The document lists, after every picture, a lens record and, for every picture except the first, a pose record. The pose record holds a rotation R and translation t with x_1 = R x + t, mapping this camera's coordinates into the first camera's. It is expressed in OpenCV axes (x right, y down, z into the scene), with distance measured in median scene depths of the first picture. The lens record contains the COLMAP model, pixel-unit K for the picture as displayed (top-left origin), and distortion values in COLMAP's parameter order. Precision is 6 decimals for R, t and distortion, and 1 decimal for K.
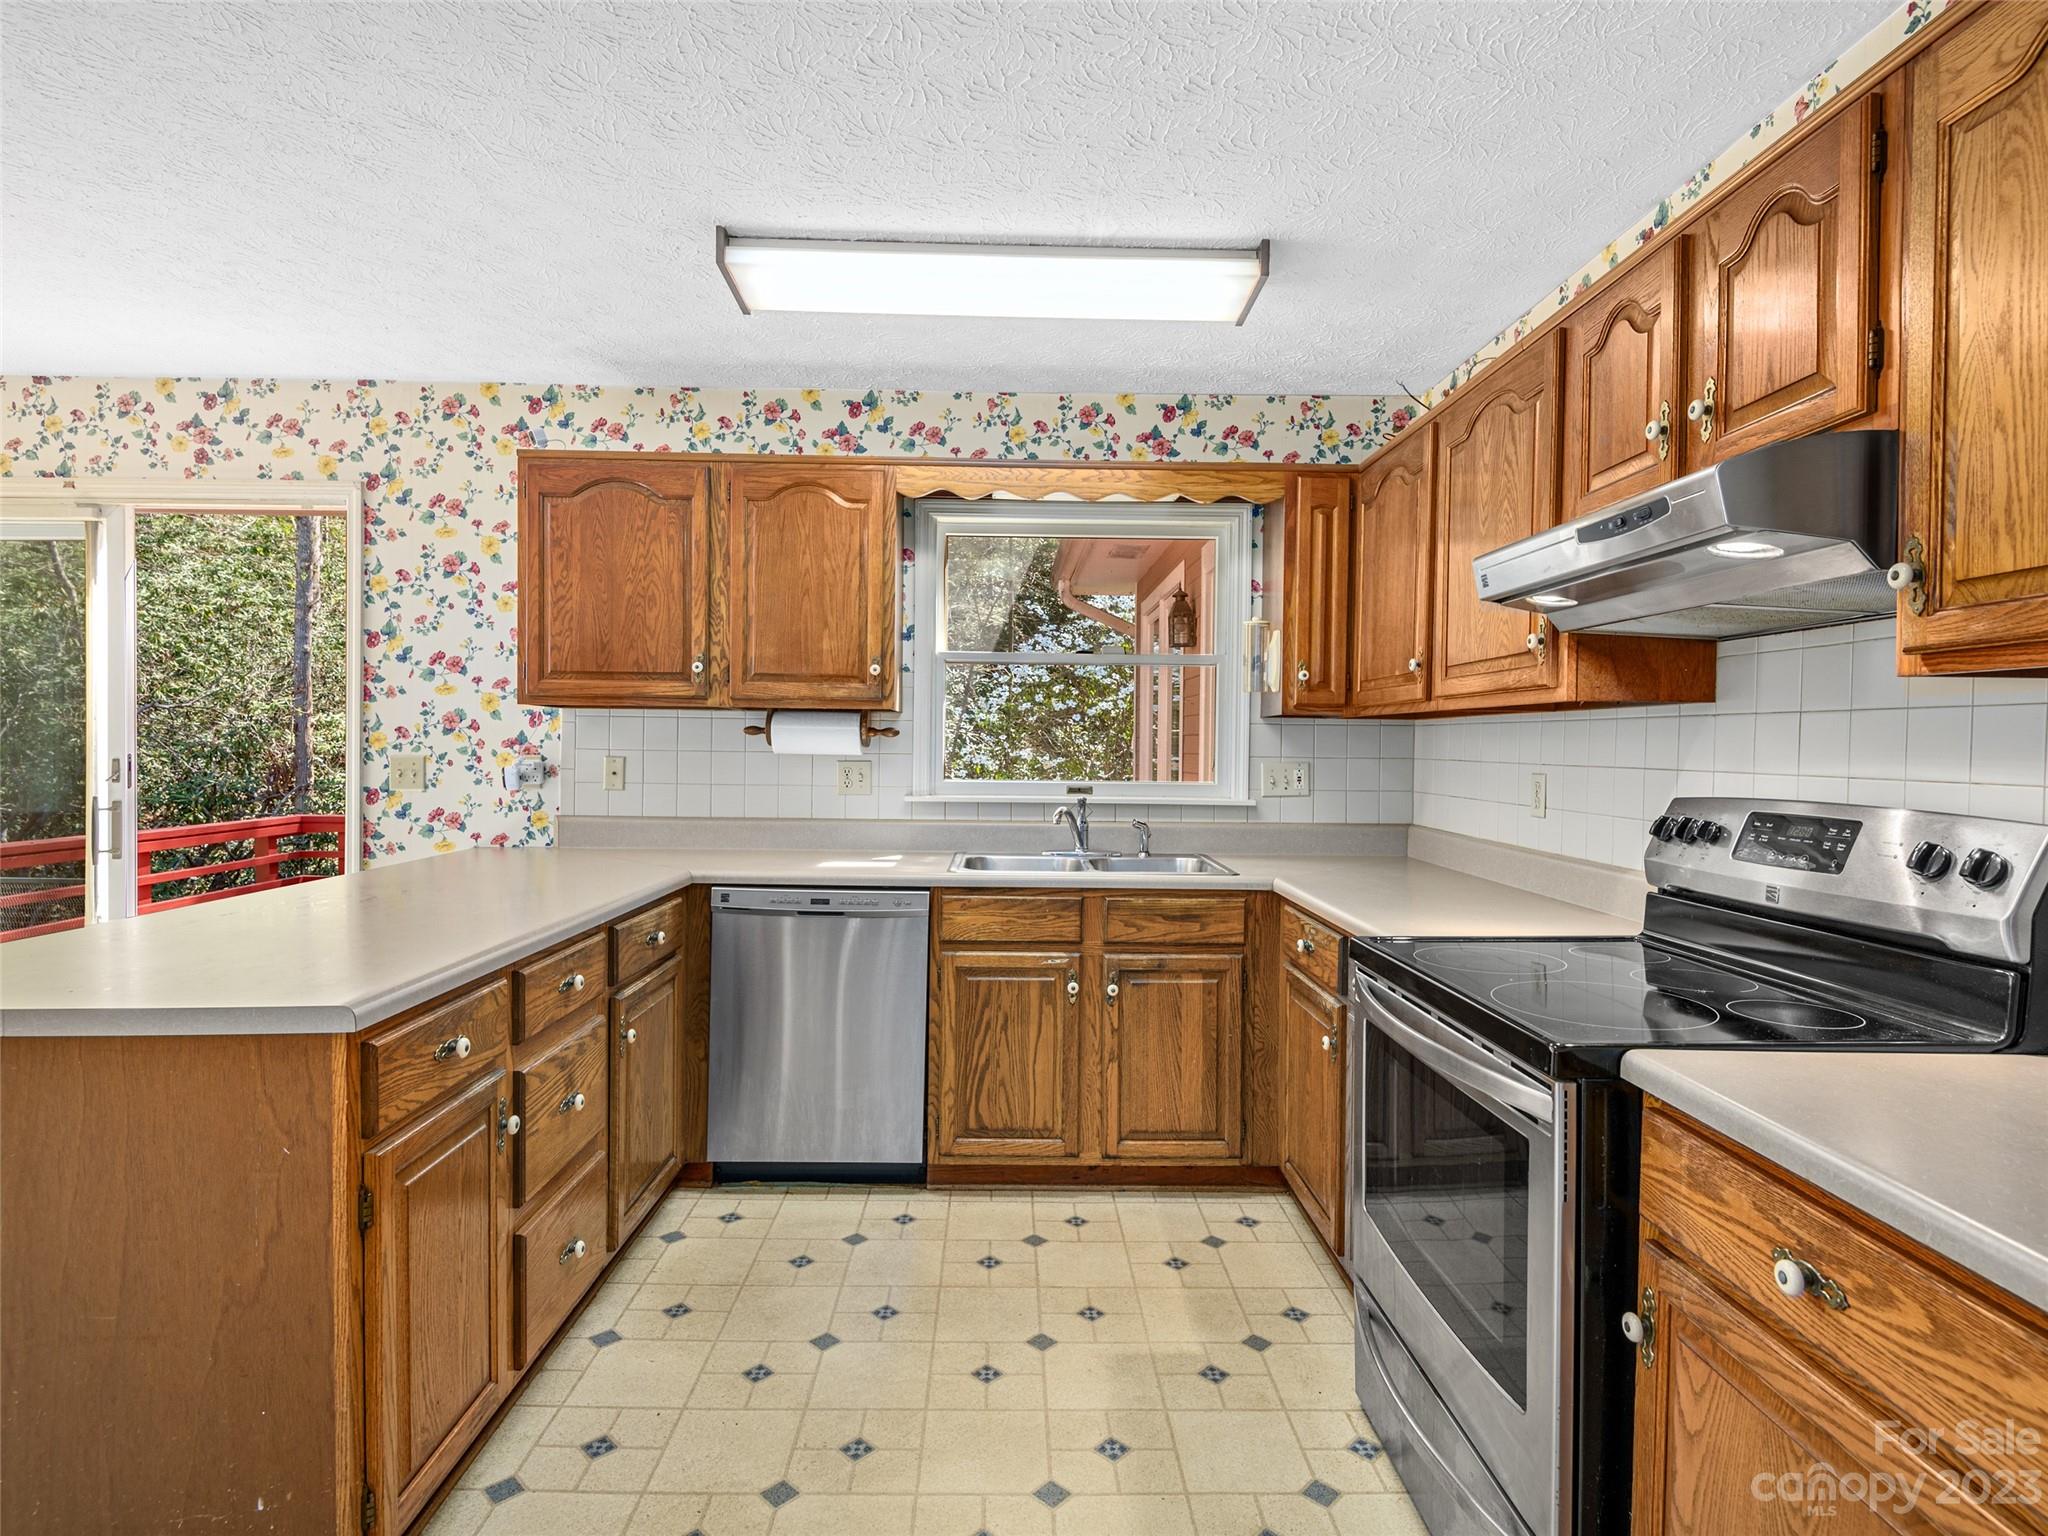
lens RADIAL K [[1070.9, 0, 1021.8], [0, 1070.9, 757.8], [0, 0, 1]] dist [0.033943, -0.037237]
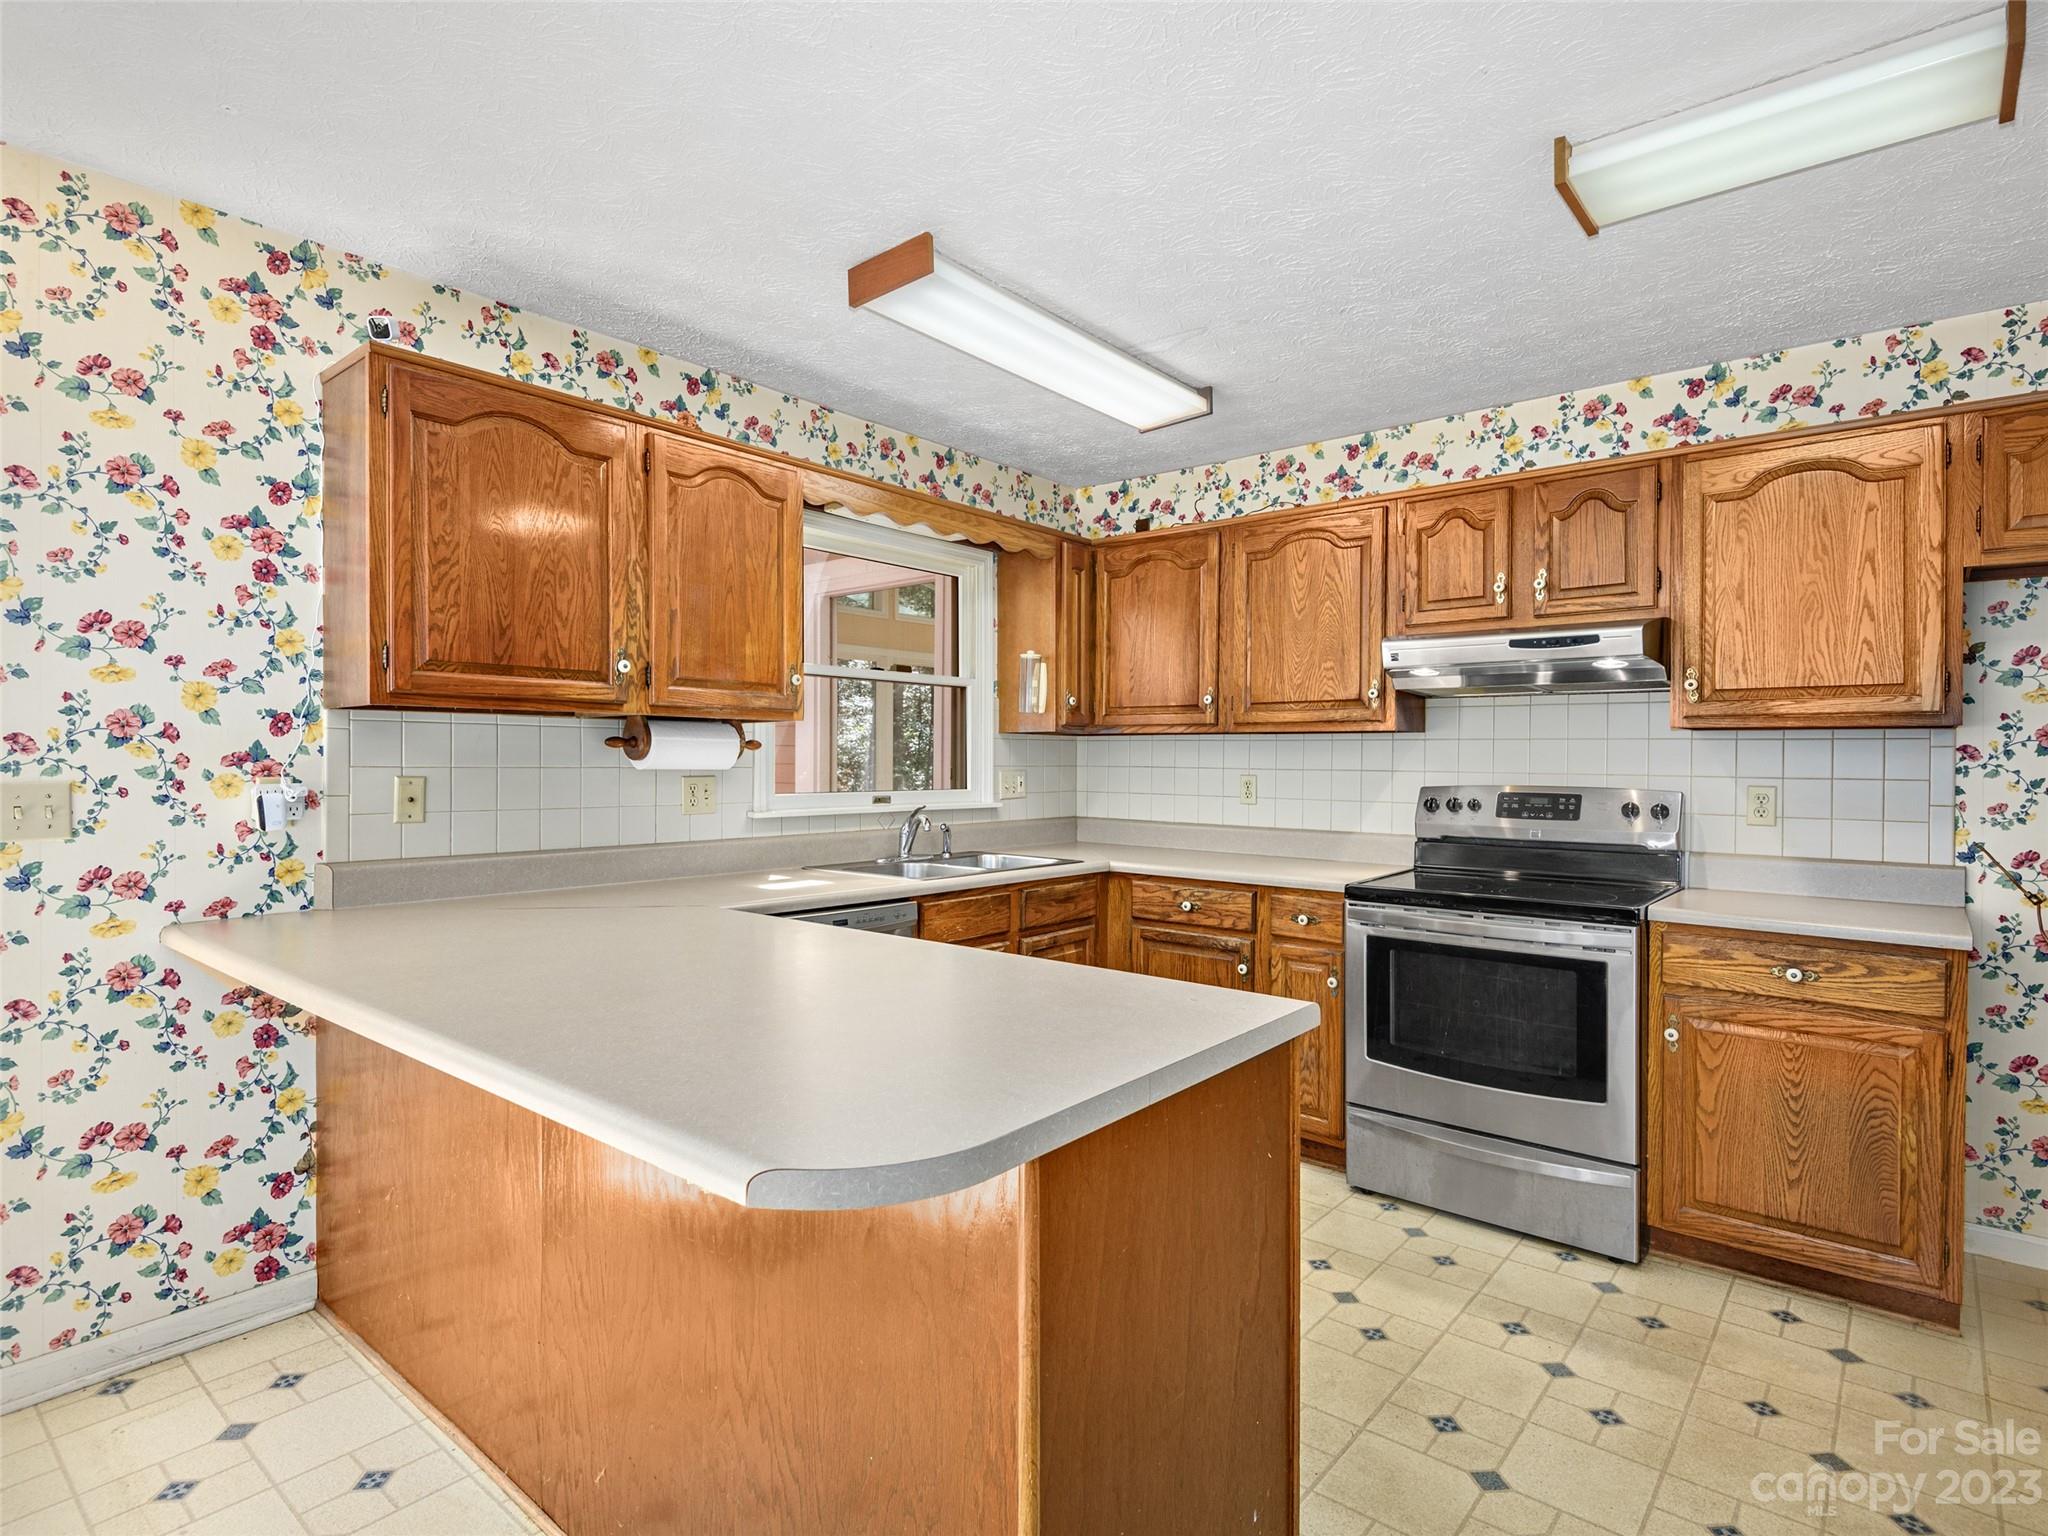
lens RADIAL K [[1070.9, 0, 1021.8], [0, 1070.9, 757.8], [0, 0, 1]] dist [0.033943, -0.037237]
pose [[0.652708, -0.006875, 0.757578, -0.689261], [0.010269, 0.999947, 0.000227, -0.010380], [-0.757540, 0.007631, 0.652744, 0.214298]]
